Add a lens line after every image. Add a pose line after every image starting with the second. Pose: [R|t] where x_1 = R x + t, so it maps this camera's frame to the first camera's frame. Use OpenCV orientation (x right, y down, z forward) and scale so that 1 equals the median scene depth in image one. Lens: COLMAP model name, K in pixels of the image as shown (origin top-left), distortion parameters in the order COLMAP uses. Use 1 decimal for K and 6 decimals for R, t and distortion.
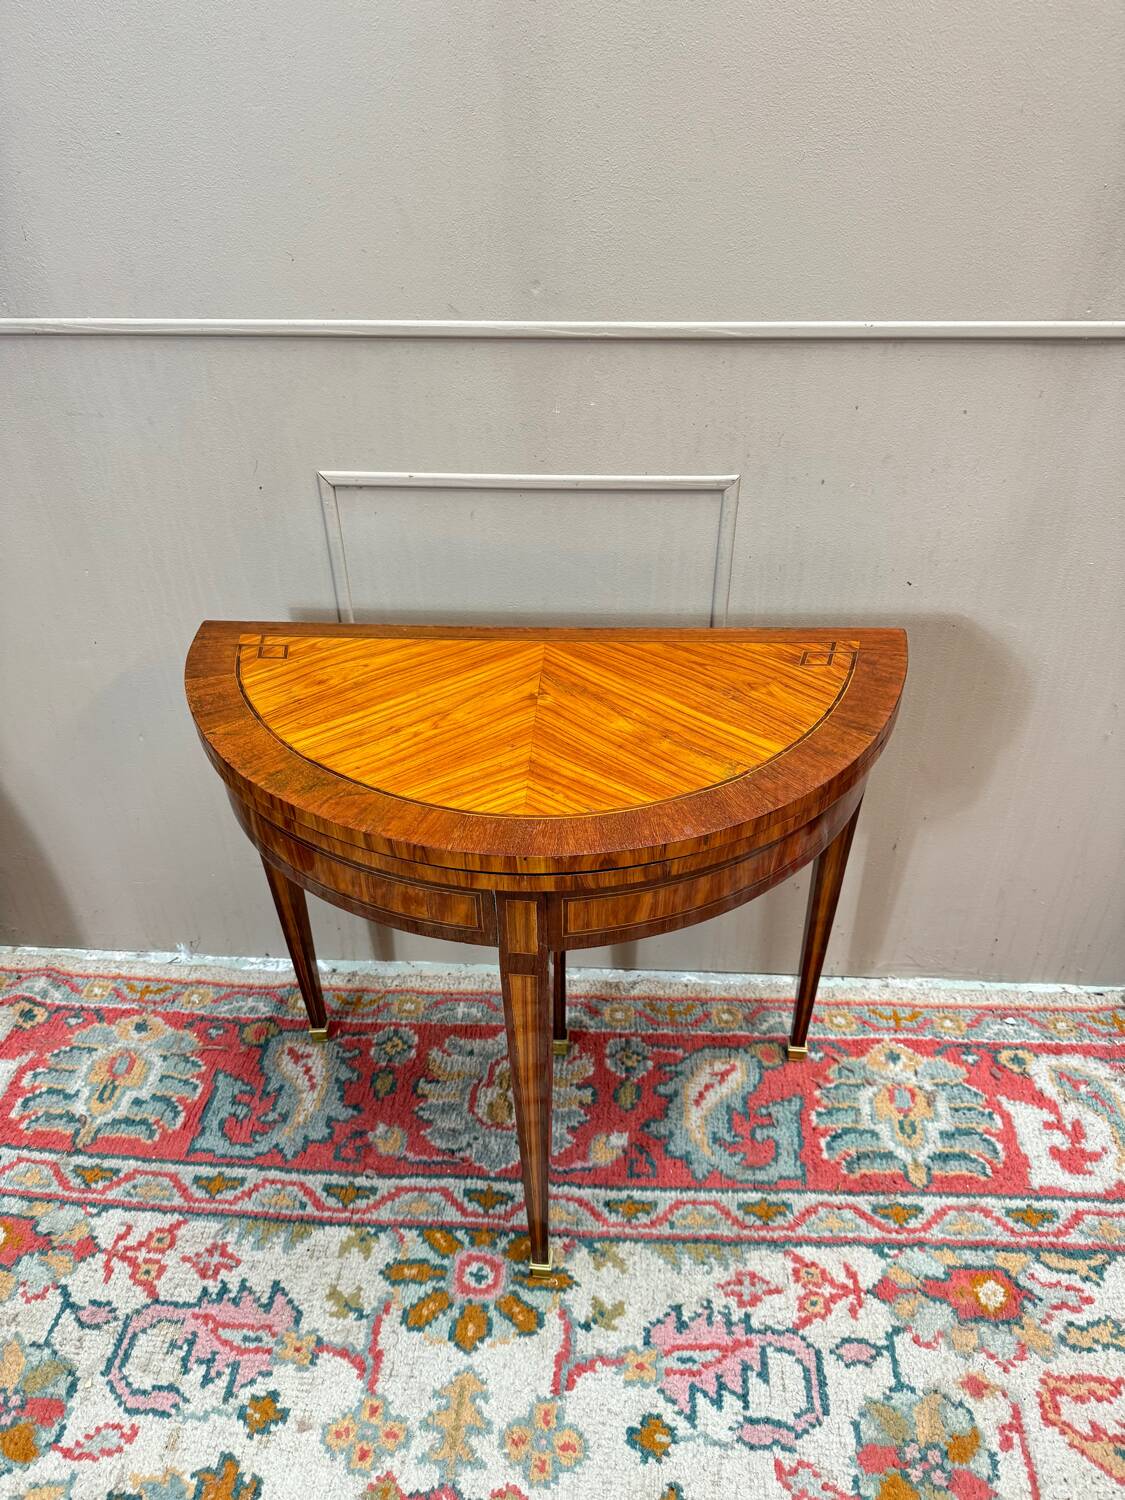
lens RADIAL K [[1079.5, 0, 562.5], [0, 1079.5, 750.0], [0, 0, 1]] dist [0.003143, -0.007078]
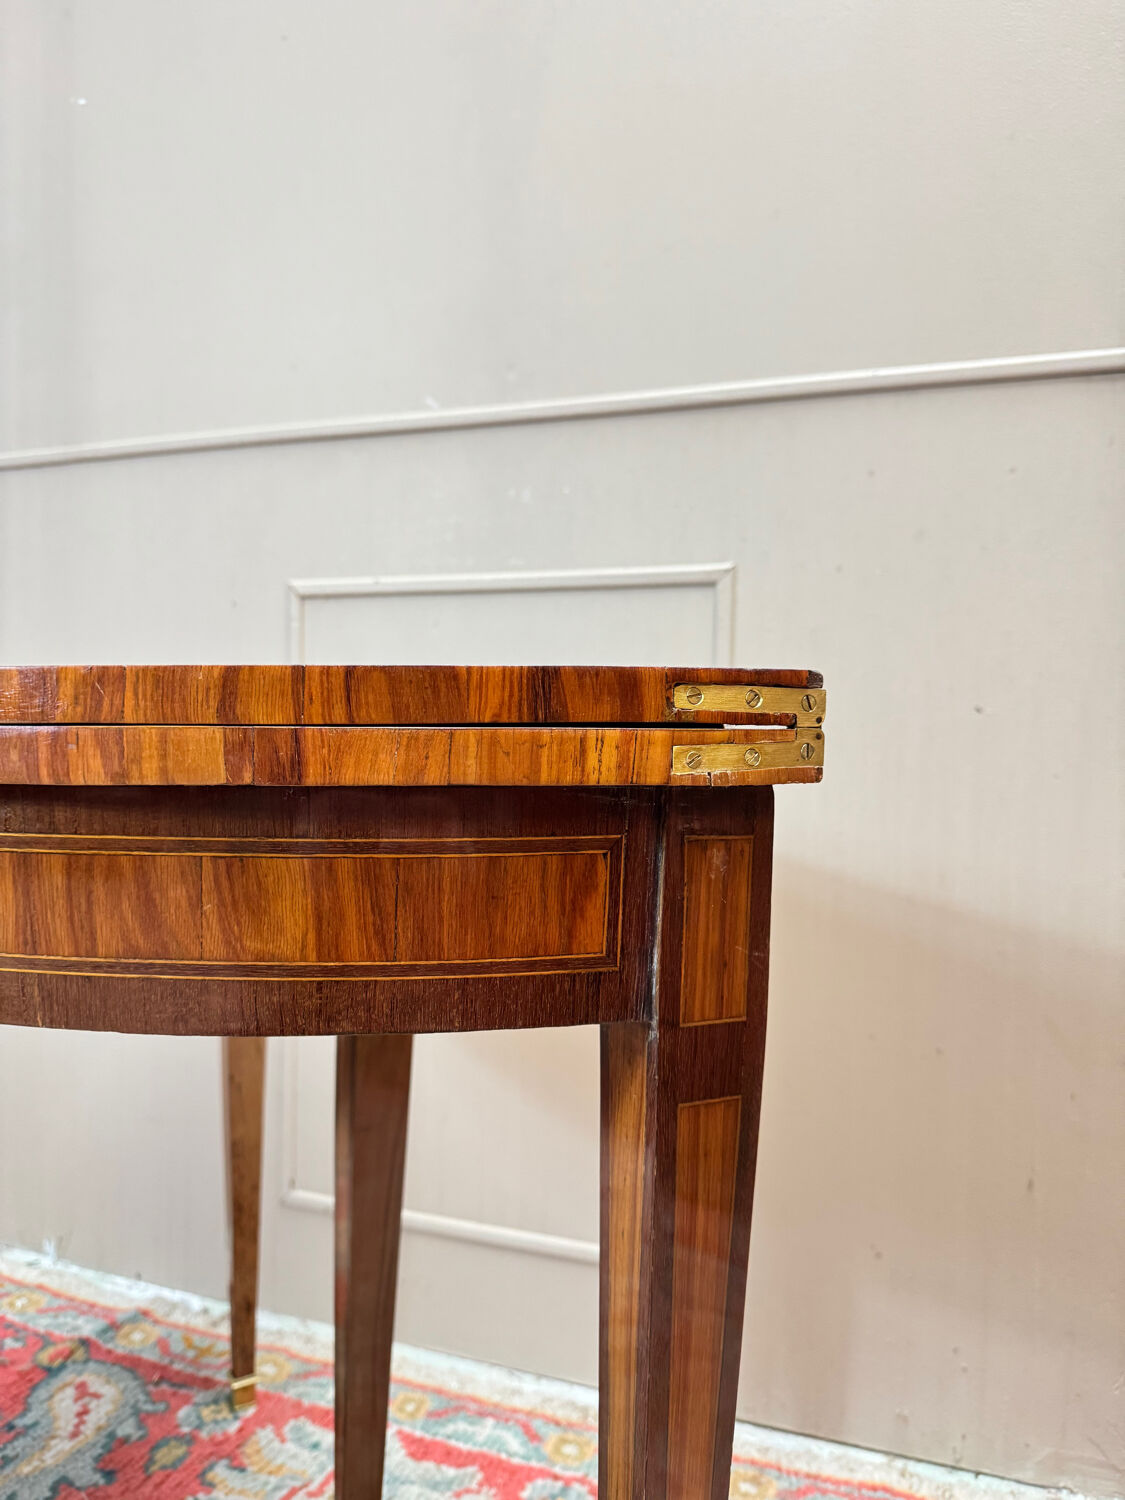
lens RADIAL K [[1083.1, 0, 557.8], [0, 1083.1, 749.1], [0, 0, 1]] dist [-0.002777, -0.026711]
pose [[0.957398, 0.031026, -0.287101, 0.260100], [-0.186437, 0.825651, -0.532487, 0.307871], [0.220524, 0.563328, 0.796261, 0.377159]]
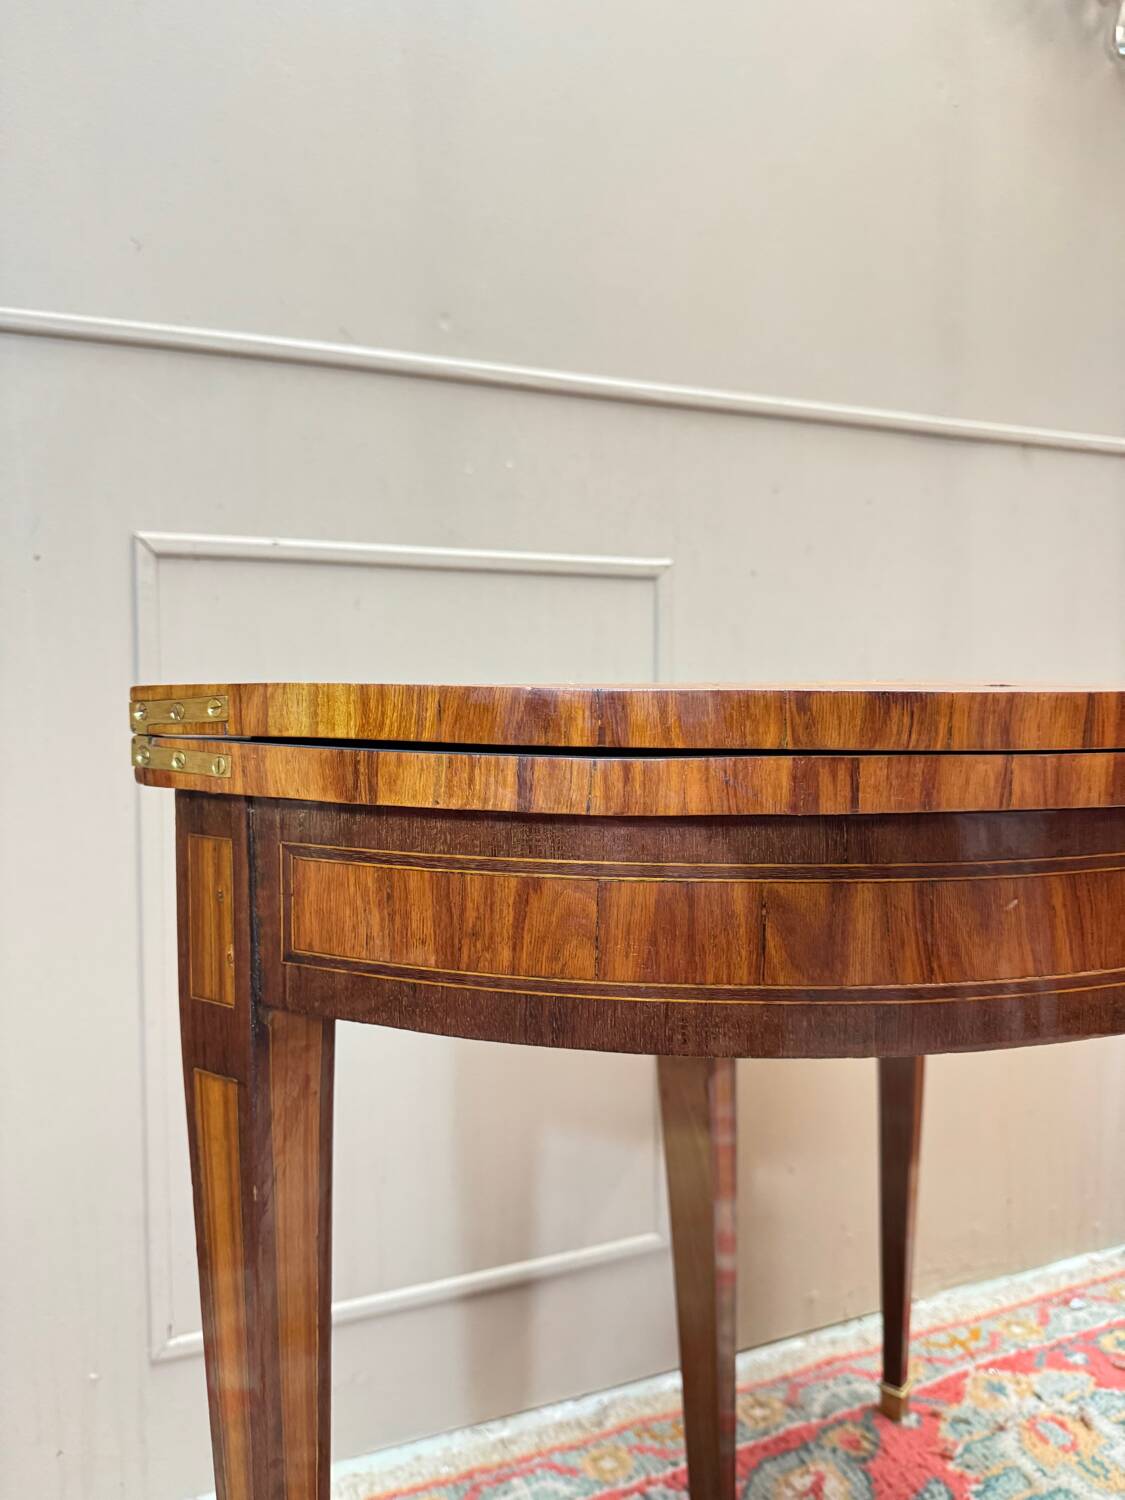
lens RADIAL K [[1082.1, 0, 564.2], [0, 1082.1, 752.9], [0, 0, 1]] dist [0.010736, -0.019155]
pose [[0.895727, -0.010995, 0.444469, -0.281857], [0.252238, 0.835806, -0.487652, 0.257801], [-0.366127, 0.548915, 0.751427, 0.446916]]
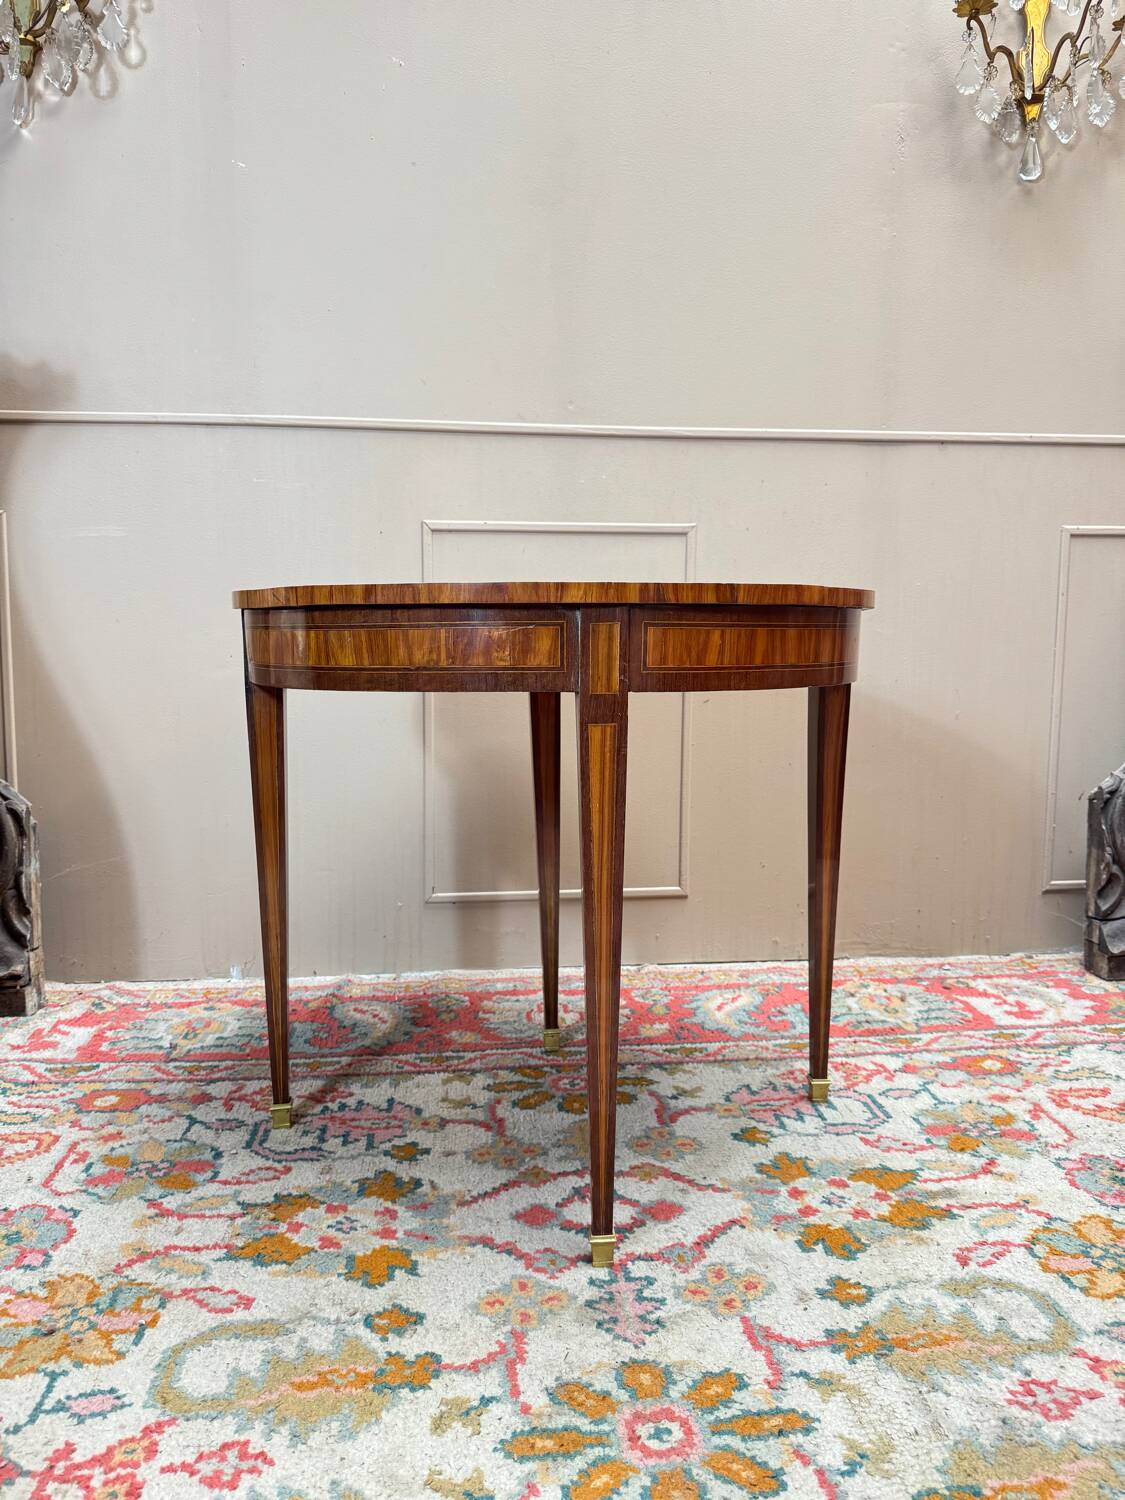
lens RADIAL K [[1082.1, 0, 564.2], [0, 1082.1, 752.9], [0, 0, 1]] dist [0.010736, -0.019155]
pose [[0.984892, -0.002517, 0.173149, -0.284042], [0.087571, 0.869858, -0.485468, 0.743418], [-0.149394, 0.493296, 0.856937, -0.144526]]
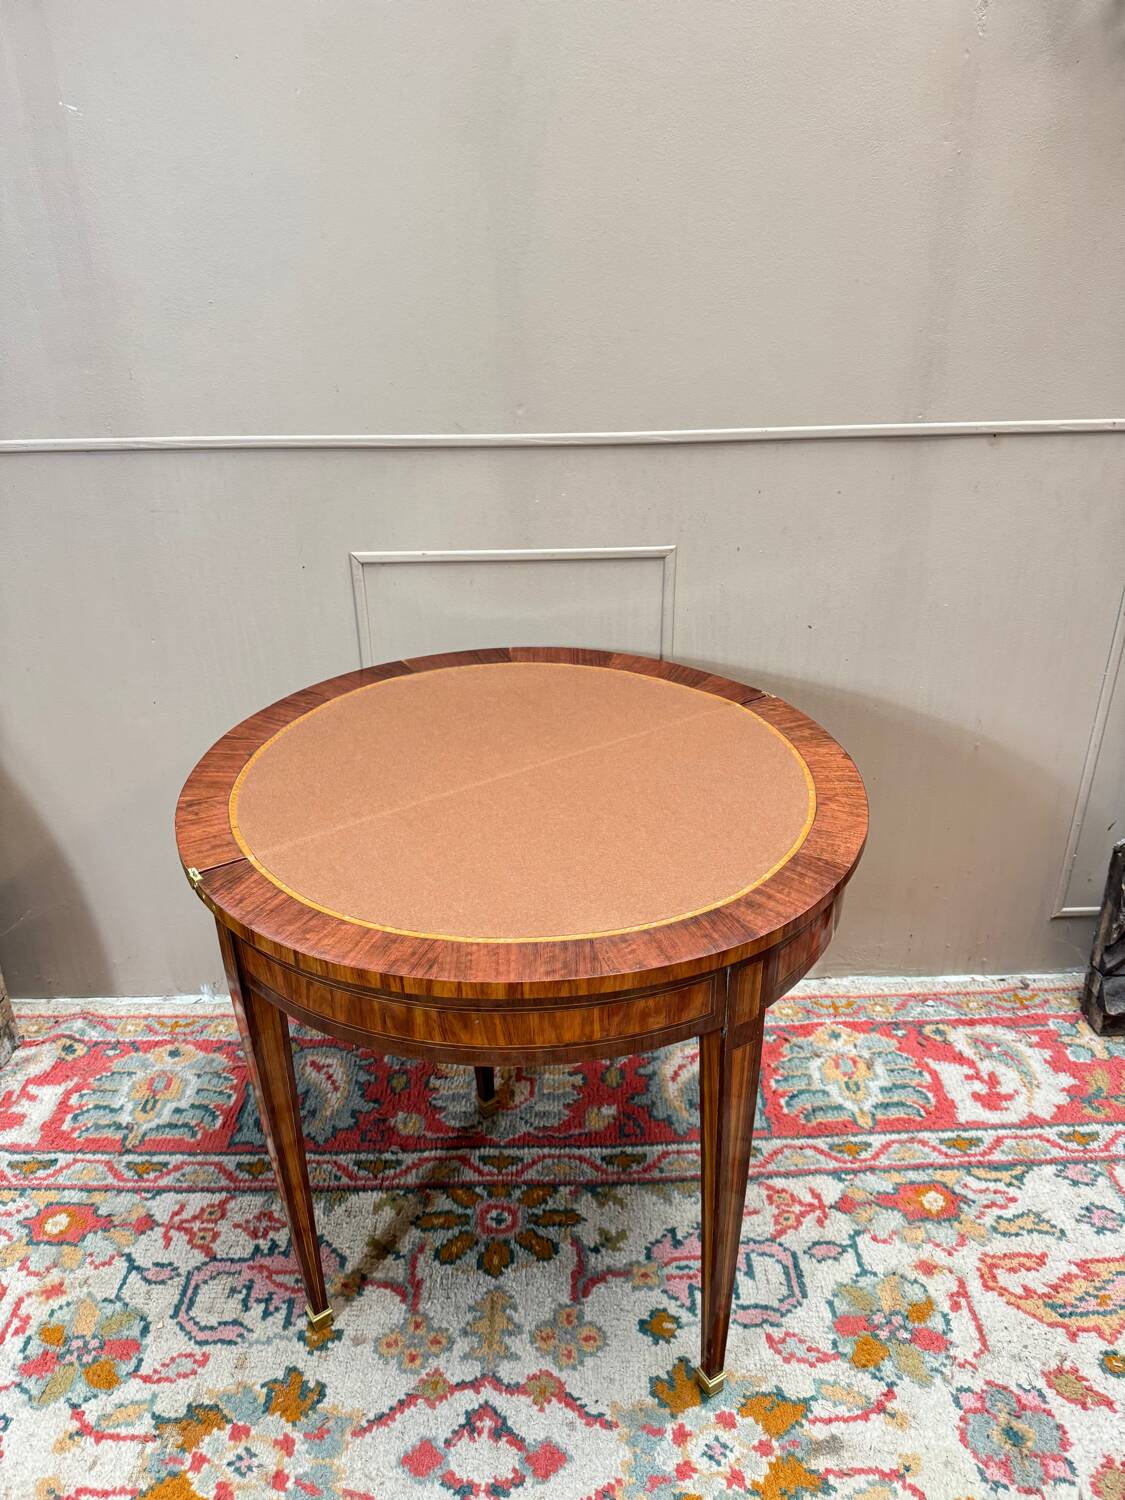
lens RADIAL K [[1079.5, 0, 562.5], [0, 1079.5, 750.0], [0, 0, 1]] dist [0.003143, -0.007078]
pose [[0.996560, -0.037139, 0.074089, -0.077342], [0.049213, 0.984479, -0.168462, 0.194904], [-0.066682, 0.171528, 0.982920, -0.221605]]
